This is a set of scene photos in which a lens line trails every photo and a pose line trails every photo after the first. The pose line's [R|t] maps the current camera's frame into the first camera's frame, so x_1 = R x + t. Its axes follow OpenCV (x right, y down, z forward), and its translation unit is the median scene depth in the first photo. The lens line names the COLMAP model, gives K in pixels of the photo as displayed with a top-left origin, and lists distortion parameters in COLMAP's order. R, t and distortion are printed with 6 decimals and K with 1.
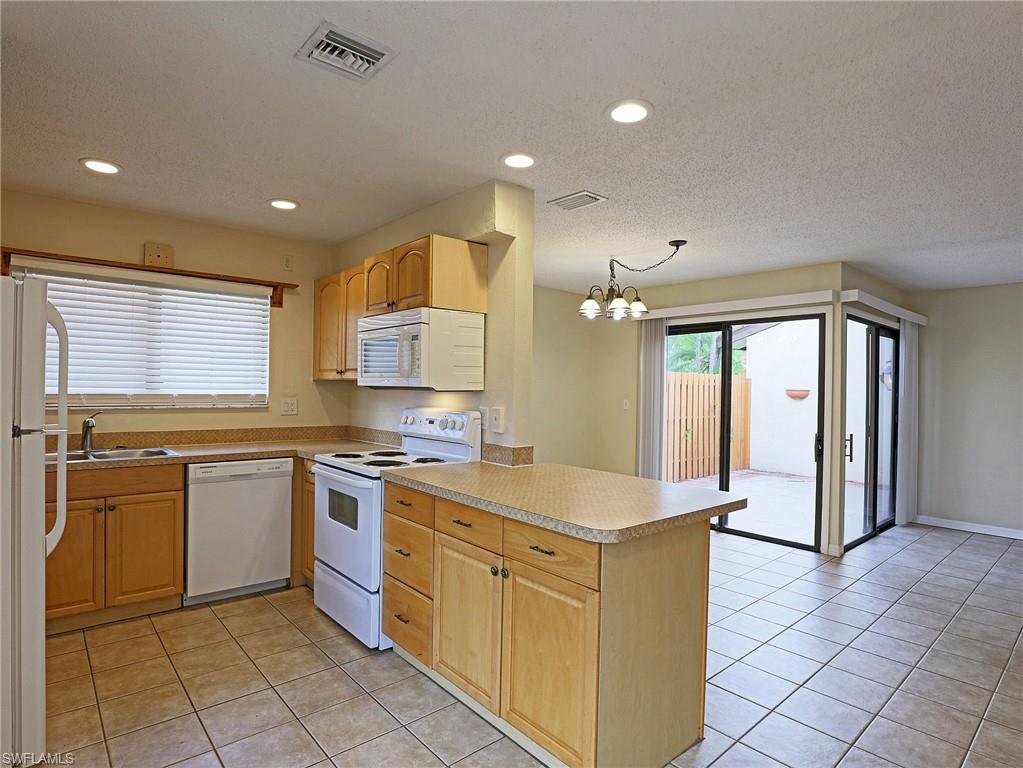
lens RADIAL K [[564.9, 0, 507.5], [0, 564.9, 388.8], [0, 0, 1]] dist [-0.023850, 0.002430]
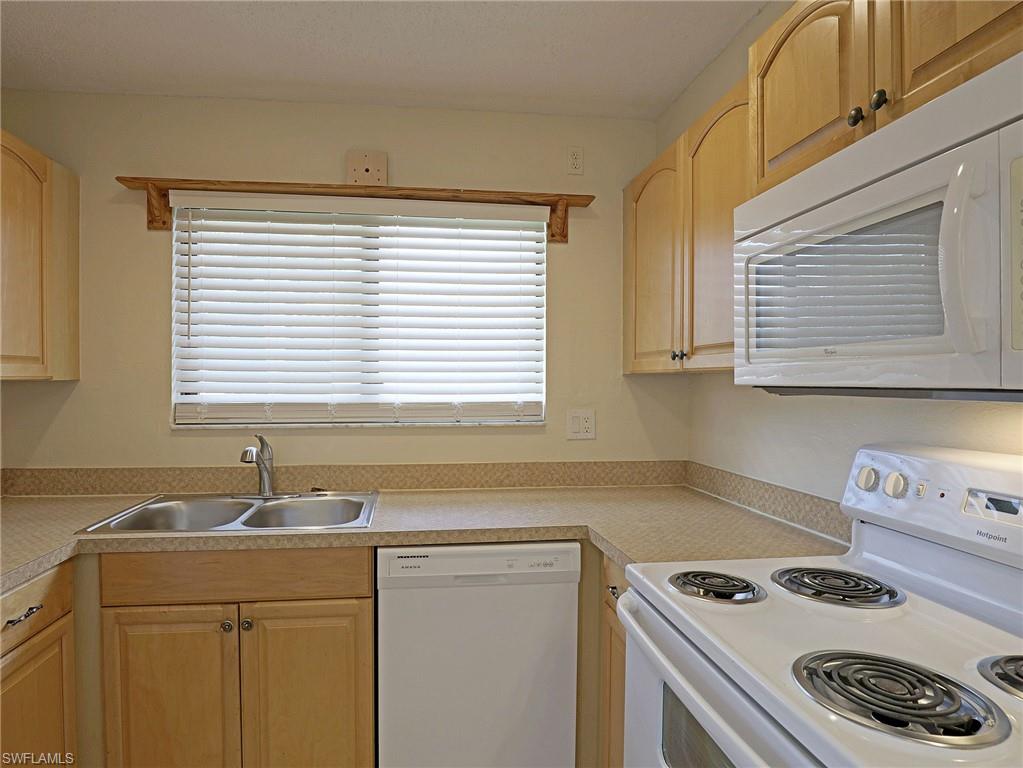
lens RADIAL K [[564.9, 0, 507.5], [0, 564.9, 388.8], [0, 0, 1]] dist [-0.023850, 0.002430]
pose [[0.855473, -0.007833, -0.517788, -0.231236], [0.010566, 0.999941, 0.002329, -0.006492], [0.517739, -0.007463, 0.855506, 0.690423]]
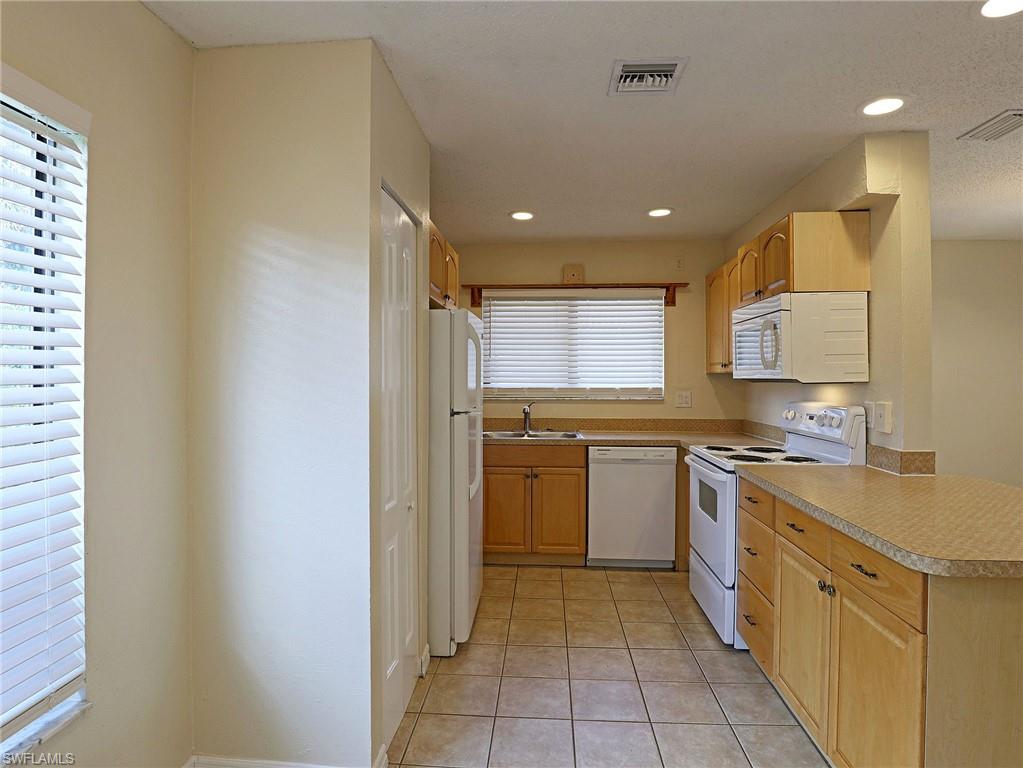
lens RADIAL K [[571.9, 0, 498.4], [0, 571.9, 374.6], [0, 0, 1]] dist [-0.020341, 0.001318]
pose [[0.701985, -0.019343, -0.711929, 0.179683], [0.009181, 0.999794, -0.018112, 0.002206], [0.712132, 0.006178, 0.702018, 0.008153]]
